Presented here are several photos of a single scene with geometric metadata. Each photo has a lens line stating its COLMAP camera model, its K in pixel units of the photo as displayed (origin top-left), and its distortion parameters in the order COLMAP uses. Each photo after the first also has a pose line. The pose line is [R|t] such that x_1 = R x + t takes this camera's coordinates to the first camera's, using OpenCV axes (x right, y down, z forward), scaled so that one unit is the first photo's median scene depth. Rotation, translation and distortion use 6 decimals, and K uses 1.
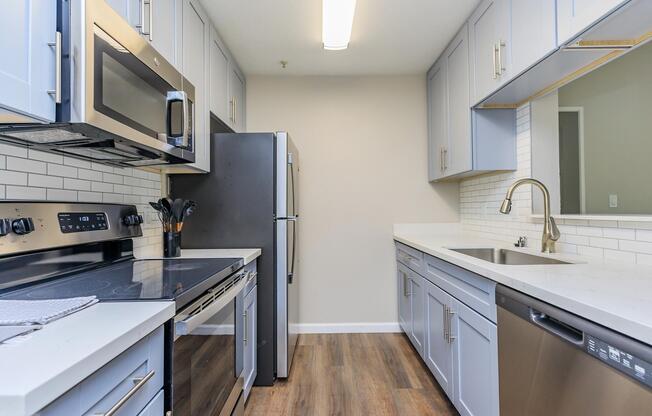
lens RADIAL K [[309.2, 0, 322.5], [0, 309.2, 205.0], [0, 0, 1]] dist [0.013473, 0.001365]
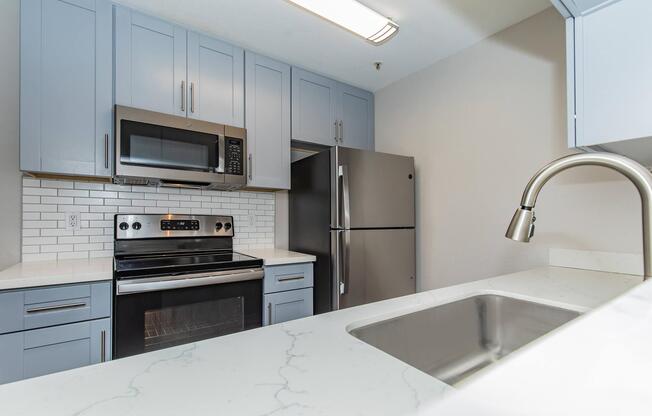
lens RADIAL K [[288.6, 0, 331.3], [0, 288.6, 219.1], [0, 0, 1]] dist [0.001573, 0.000455]
pose [[0.584513, 0.017632, -0.811193, 0.662769], [-0.006751, 0.999835, 0.016867, -0.008249], [0.811357, -0.004383, 0.584535, 0.458179]]
